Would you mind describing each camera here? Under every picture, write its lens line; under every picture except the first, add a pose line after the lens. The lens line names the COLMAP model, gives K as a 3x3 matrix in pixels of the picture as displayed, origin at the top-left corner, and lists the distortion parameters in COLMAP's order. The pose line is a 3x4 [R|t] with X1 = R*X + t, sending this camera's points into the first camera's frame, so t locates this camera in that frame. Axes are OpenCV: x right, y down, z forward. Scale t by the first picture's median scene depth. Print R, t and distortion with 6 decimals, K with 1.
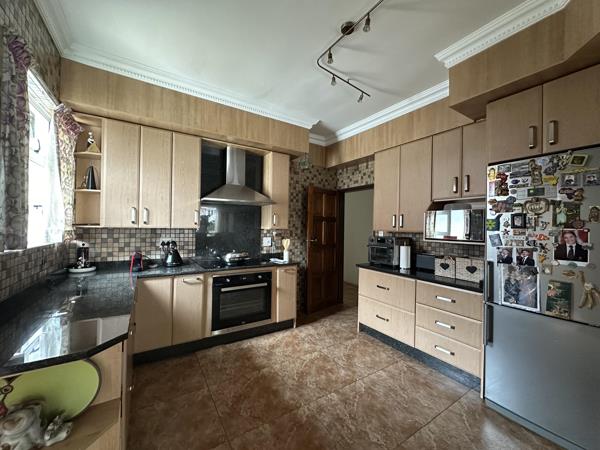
lens RADIAL K [[239.1, 0, 301.3], [0, 239.1, 224.9], [0, 0, 1]] dist [-0.007667, 0.000966]
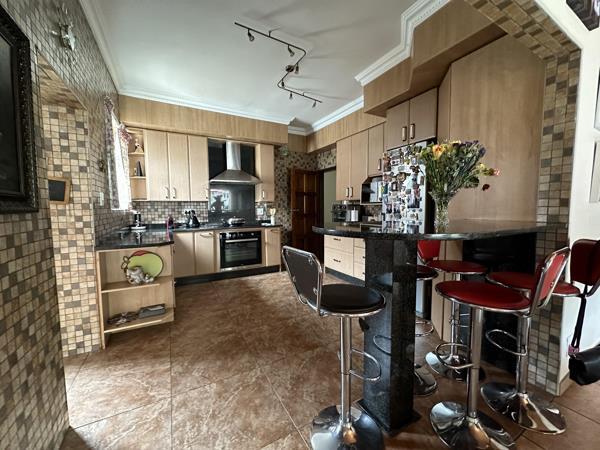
lens RADIAL K [[239.1, 0, 301.5], [0, 239.1, 224.6], [0, 0, 1]] dist [-0.007667, 0.000966]
pose [[0.997334, -0.020686, -0.069972, 0.247167], [0.025806, 0.996991, 0.073089, 0.069513], [0.068250, -0.074700, 0.994868, -0.450921]]
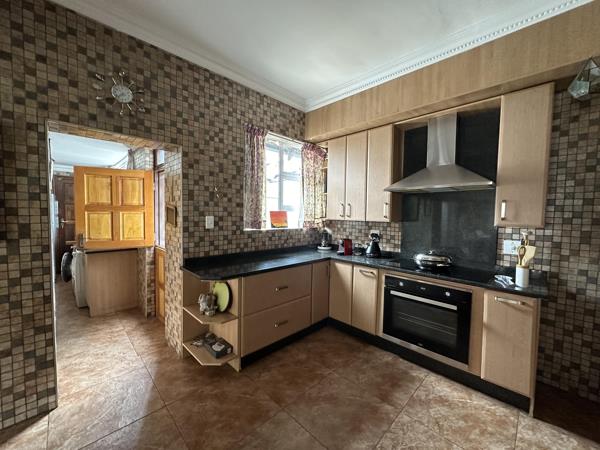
lens RADIAL K [[239.1, 0, 299.3], [0, 239.1, 225.6], [0, 0, 1]] dist [-0.007667, 0.000966]
pose [[0.204152, 0.033488, -0.978366, 0.449712], [-0.011511, 0.999428, 0.031807, 0.003120], [0.978871, 0.004768, 0.204421, 0.485889]]
